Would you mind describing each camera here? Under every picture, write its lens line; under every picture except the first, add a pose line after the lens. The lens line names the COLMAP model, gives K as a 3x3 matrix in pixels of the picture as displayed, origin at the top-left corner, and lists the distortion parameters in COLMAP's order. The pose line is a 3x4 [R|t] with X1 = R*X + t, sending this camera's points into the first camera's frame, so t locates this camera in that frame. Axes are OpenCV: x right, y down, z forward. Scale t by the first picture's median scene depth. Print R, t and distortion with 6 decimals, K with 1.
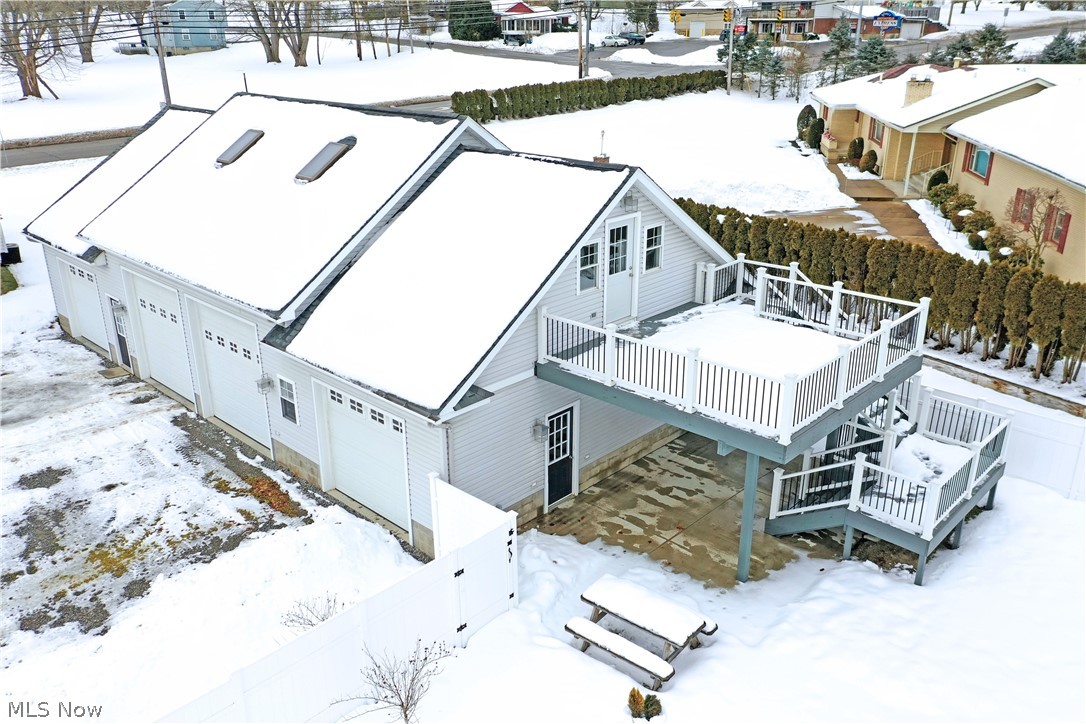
lens RADIAL K [[848.8, 0, 543.0], [0, 848.8, 352.5], [0, 0, 1]] dist [0.013656, -0.002882]
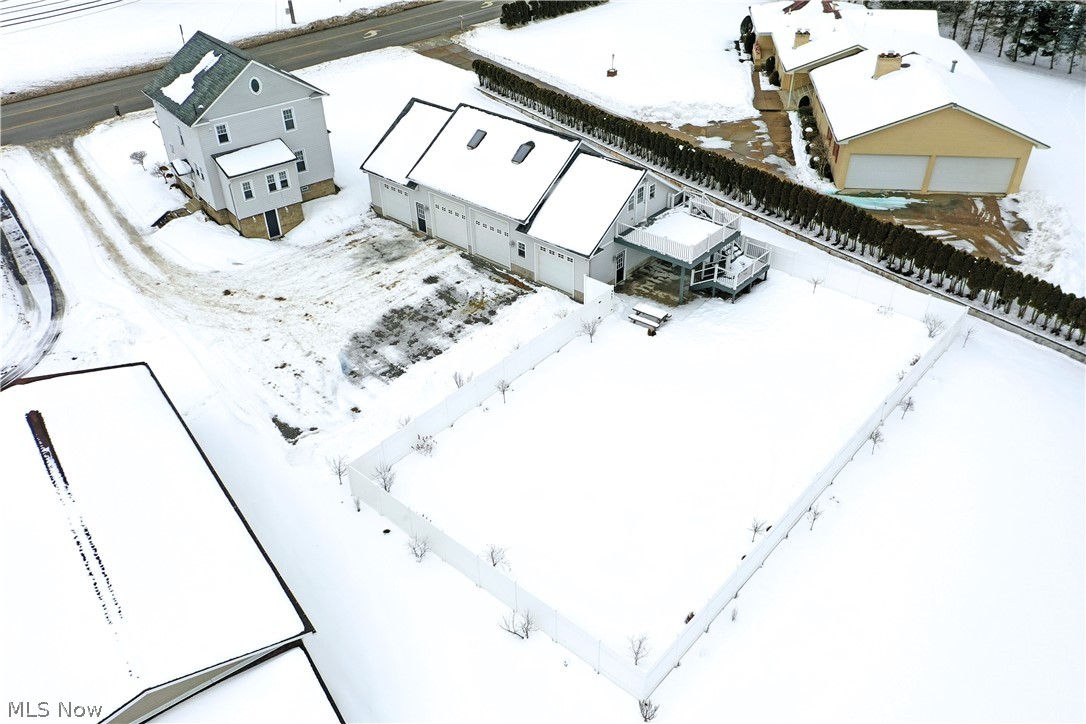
lens RADIAL K [[848.8, 0, 536.8], [0, 848.8, 362.6], [0, 0, 1]] dist [0.013656, -0.002882]
pose [[0.999362, -0.032216, 0.015438, -0.323638], [0.027222, 0.966587, 0.254888, -0.314348], [-0.023134, -0.254305, 0.966847, -1.909006]]
